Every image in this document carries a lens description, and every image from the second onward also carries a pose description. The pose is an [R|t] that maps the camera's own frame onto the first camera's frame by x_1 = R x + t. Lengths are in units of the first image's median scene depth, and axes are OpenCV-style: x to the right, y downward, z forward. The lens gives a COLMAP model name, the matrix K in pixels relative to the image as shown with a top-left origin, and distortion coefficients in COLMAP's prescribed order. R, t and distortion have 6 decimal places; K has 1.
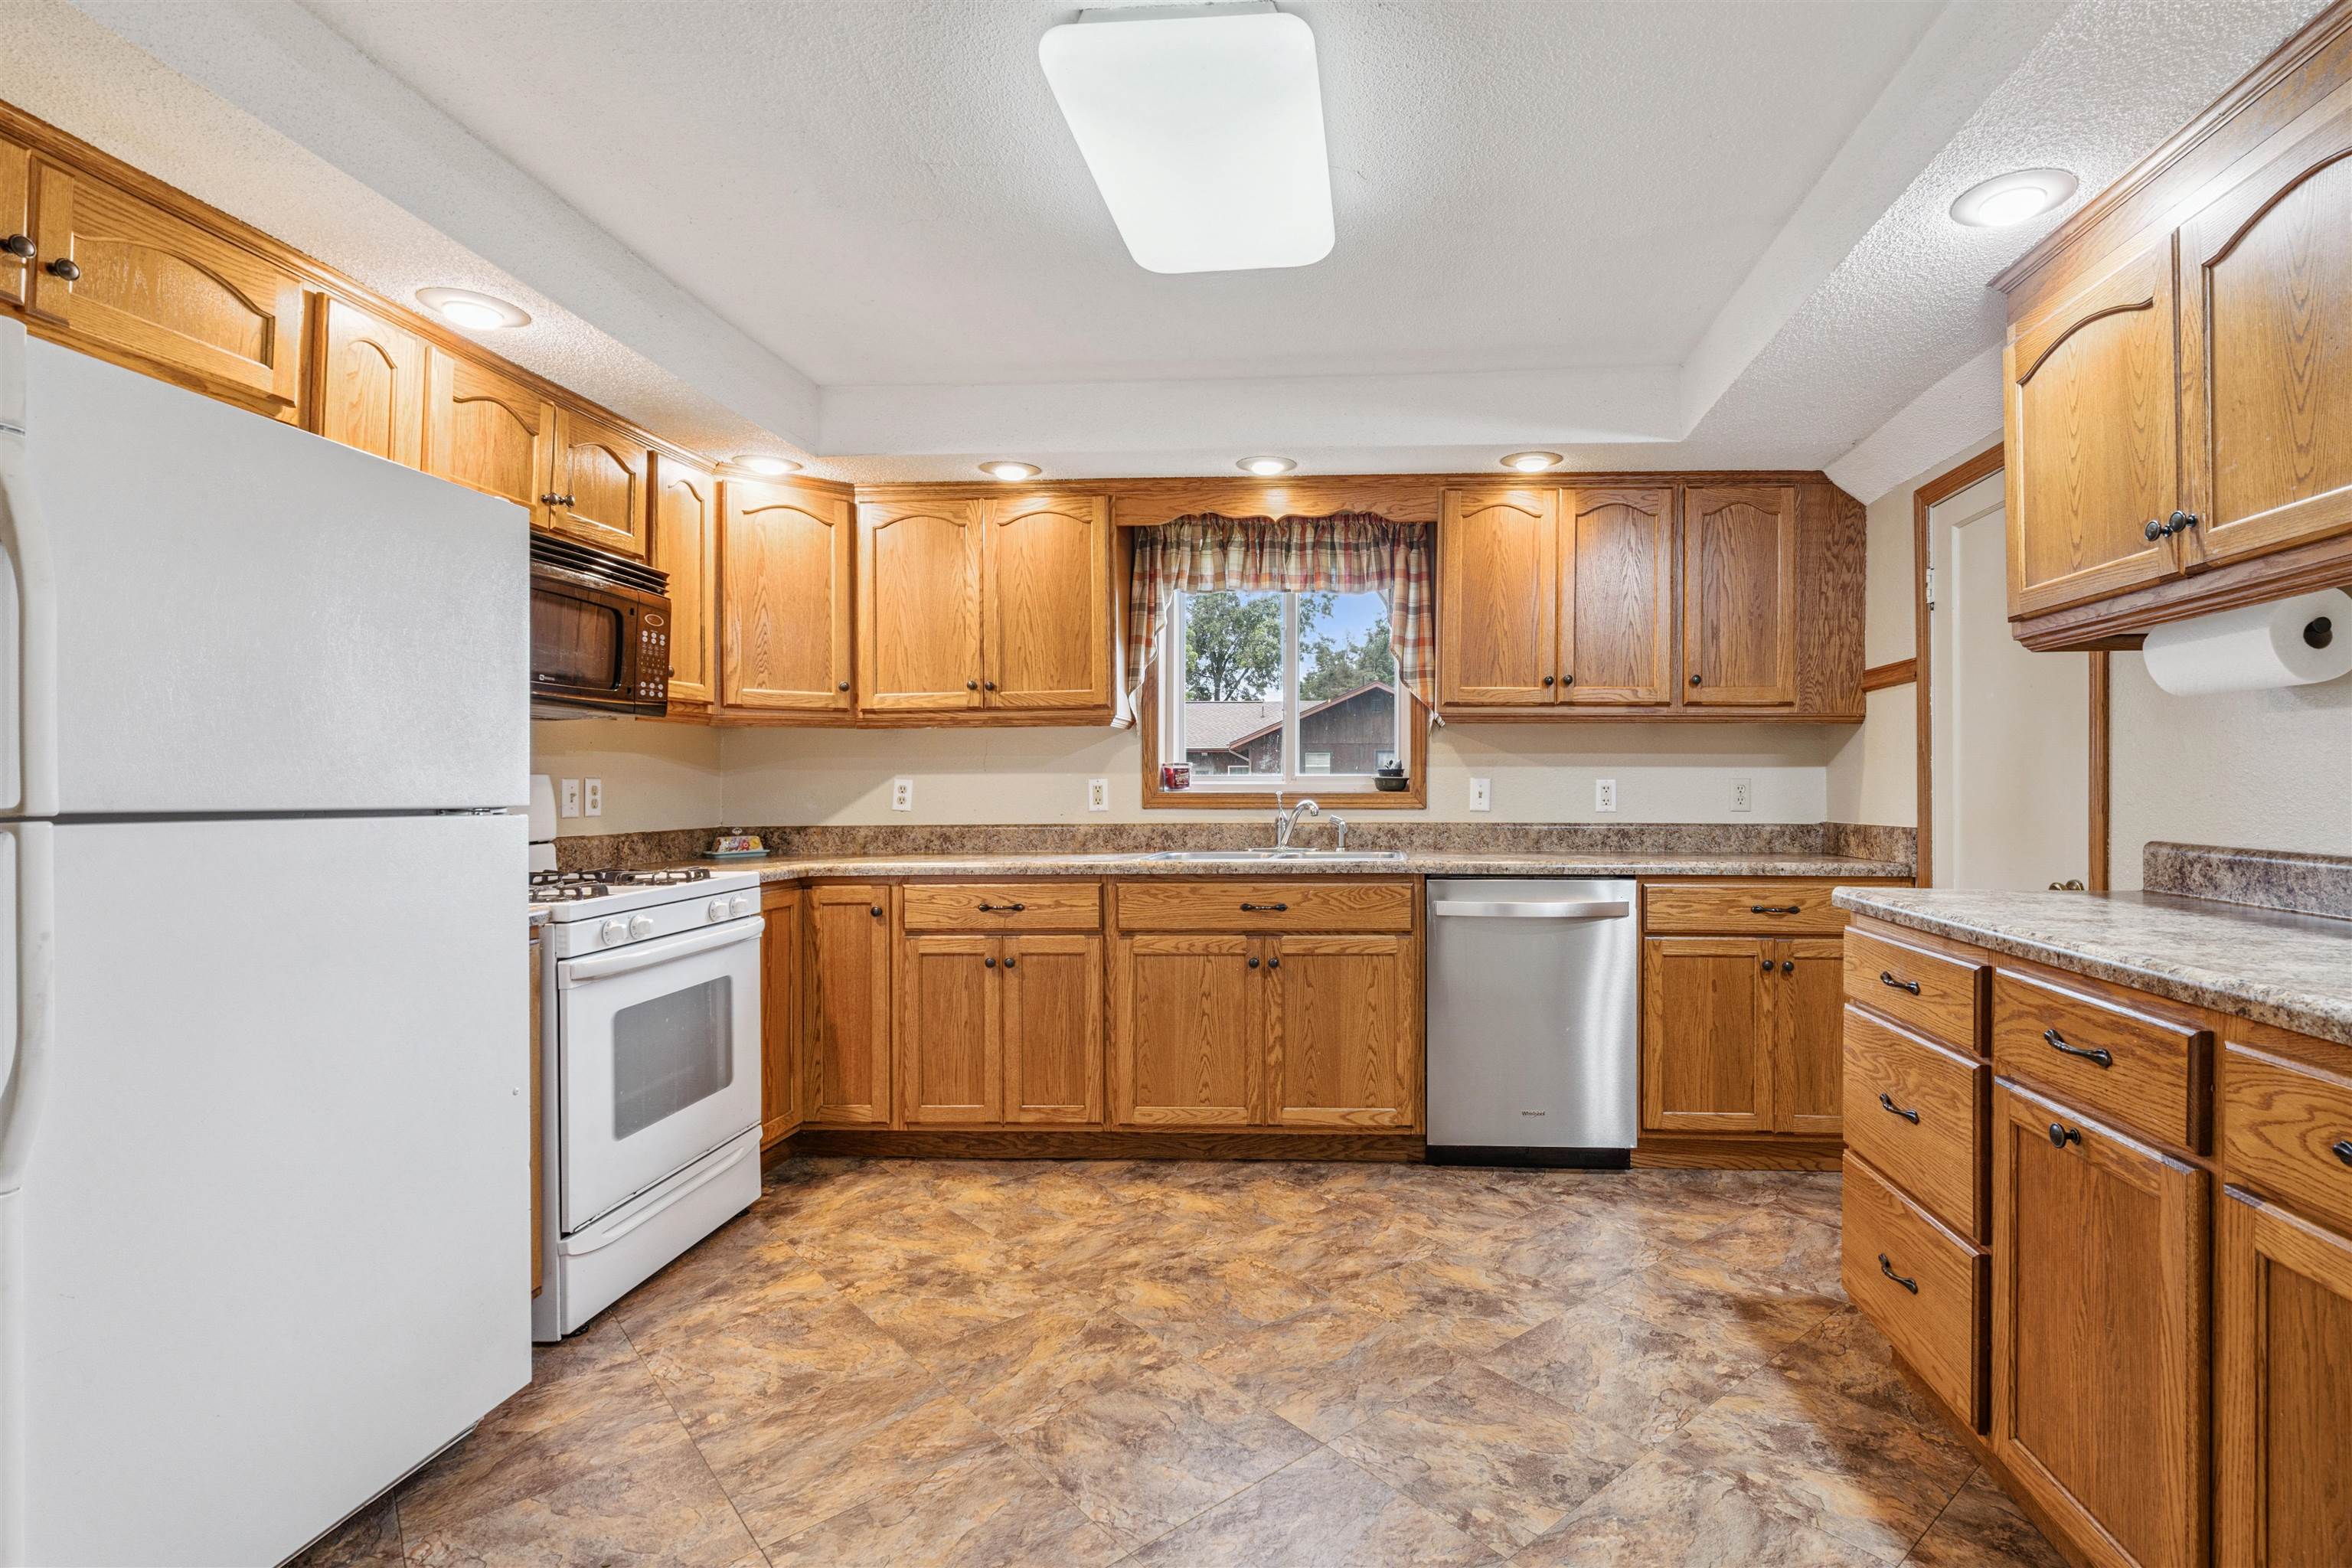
lens RADIAL K [[1105.9, 0, 1315.7], [0, 1105.9, 775.9], [0, 0, 1]] dist [0.001323, 0.000065]
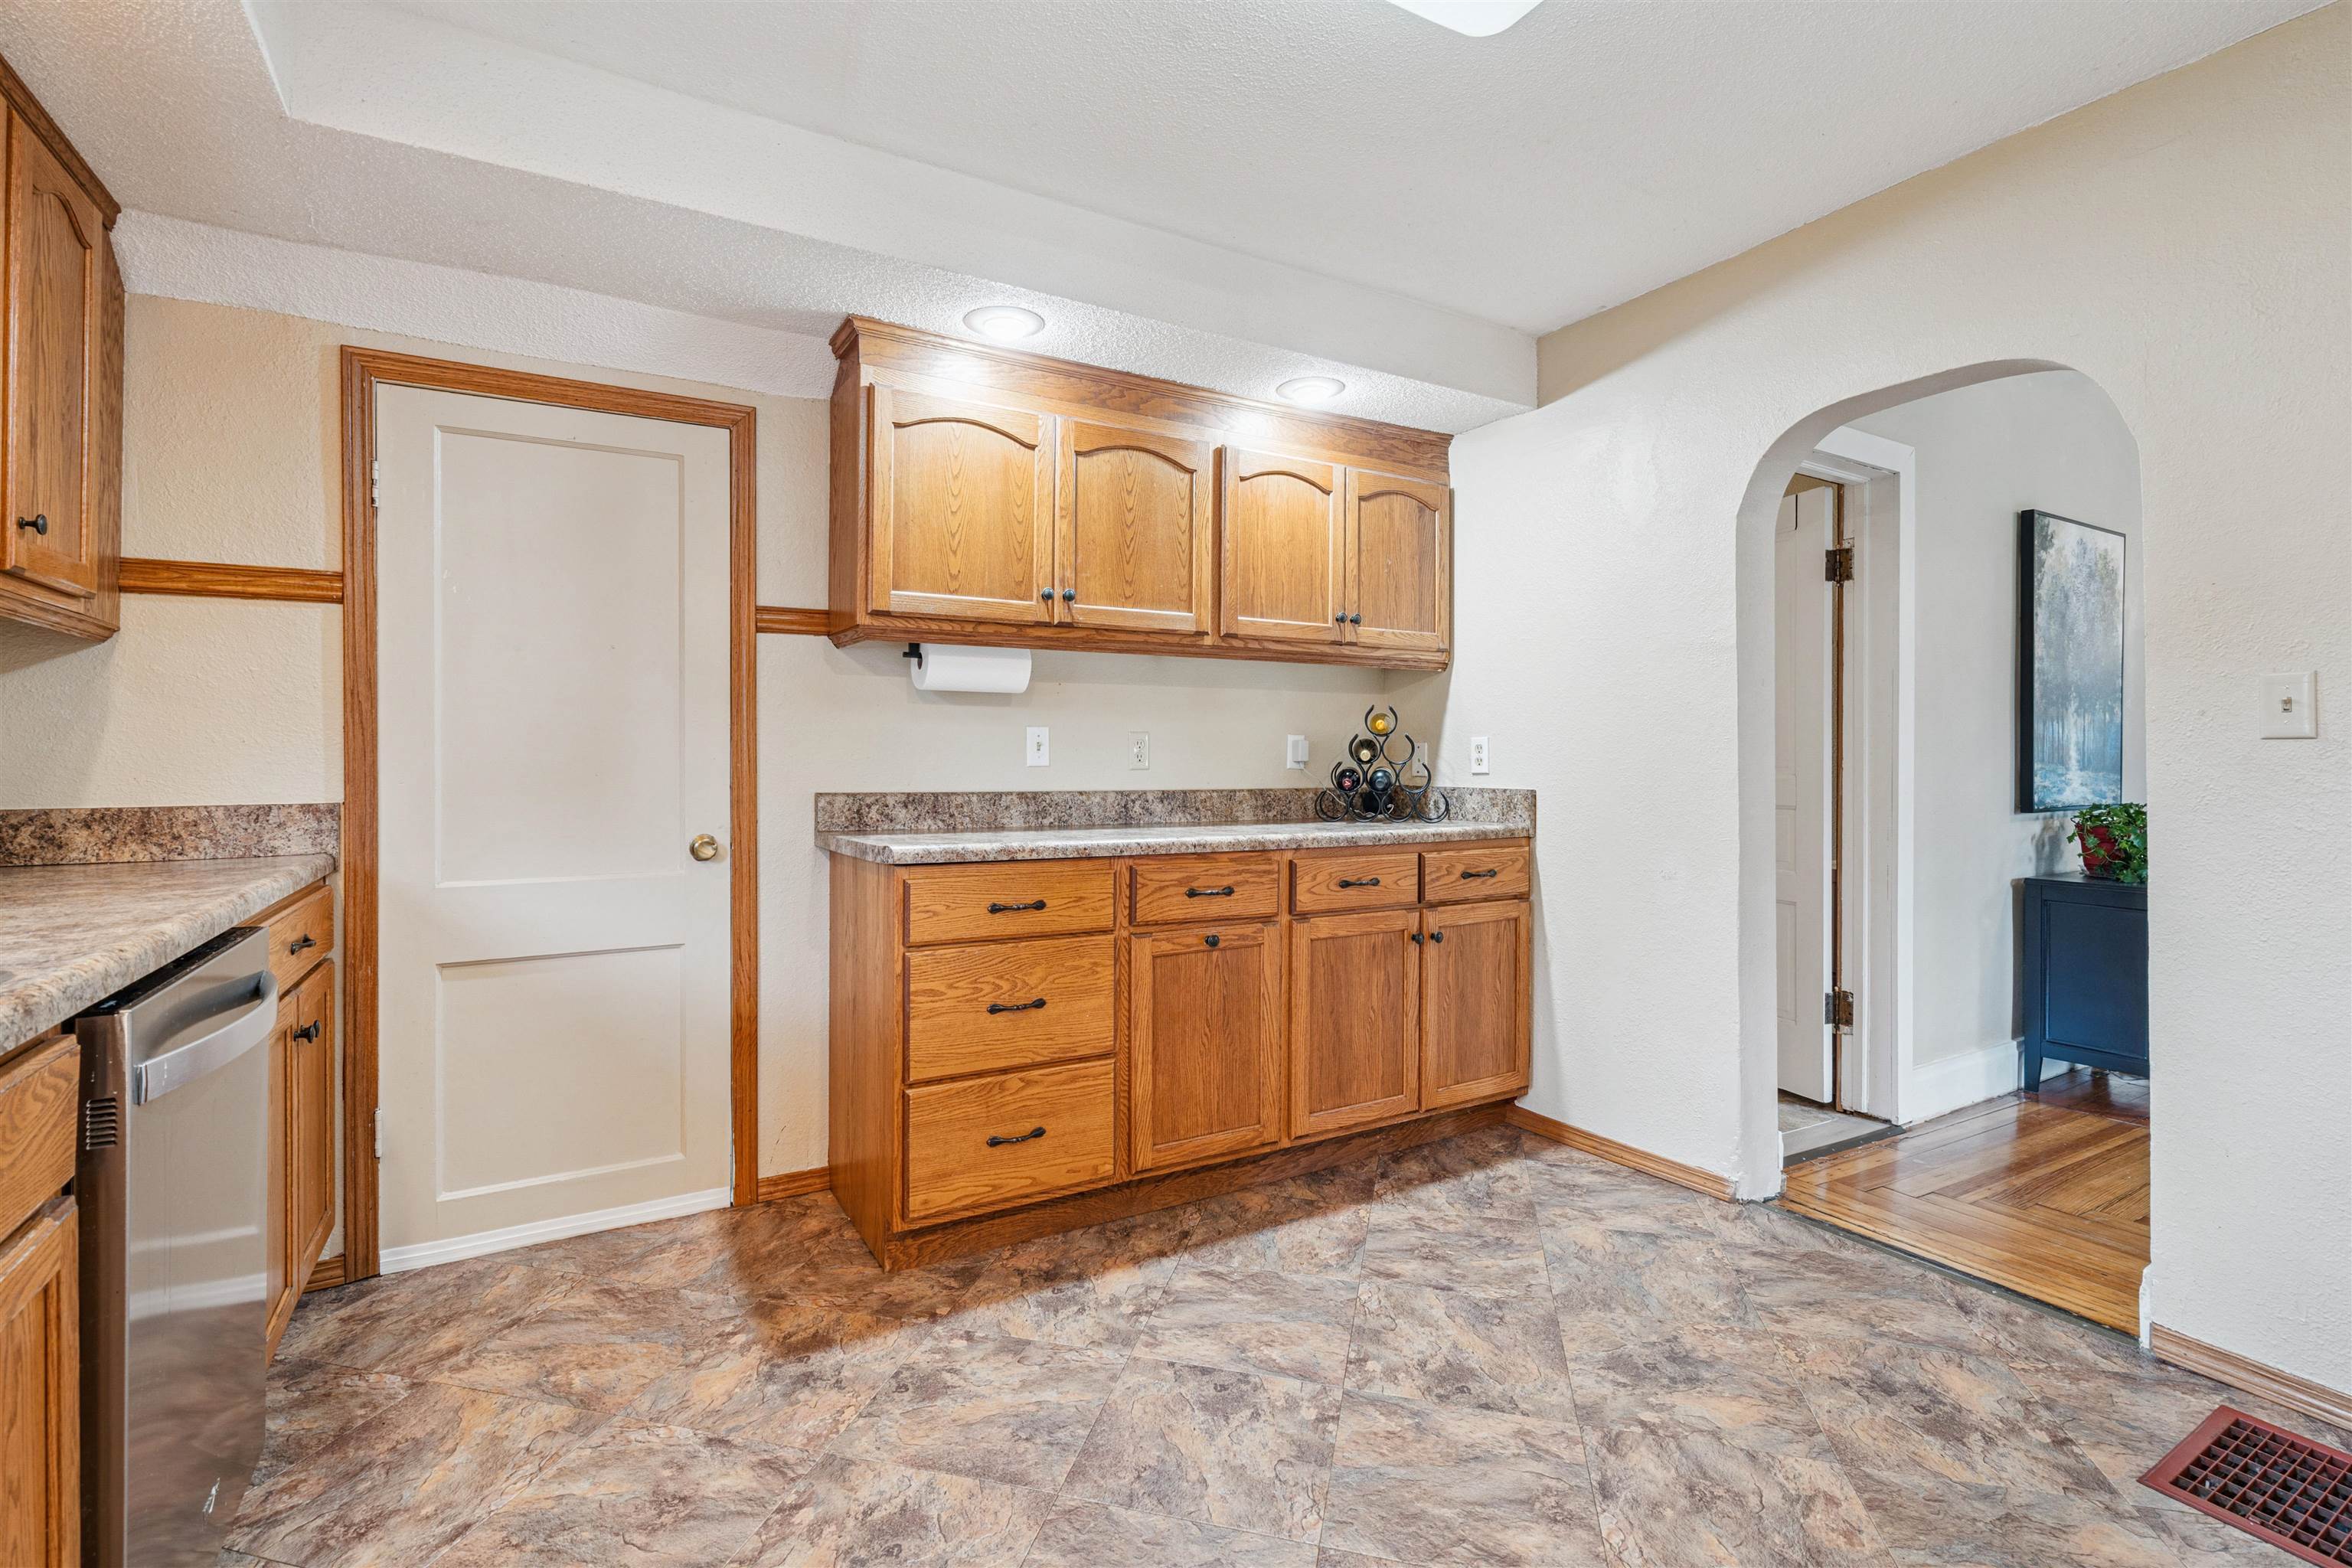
lens RADIAL K [[1075.9, 0, 1180.6], [0, 1075.9, 765.4], [0, 0, 1]] dist [-0.003929, 0.002139]
pose [[-0.555498, -0.006852, 0.831489, -0.537751], [-0.014126, 0.999900, -0.001197, 0.022920], [-0.831398, -0.012410, -0.555539, 1.388624]]
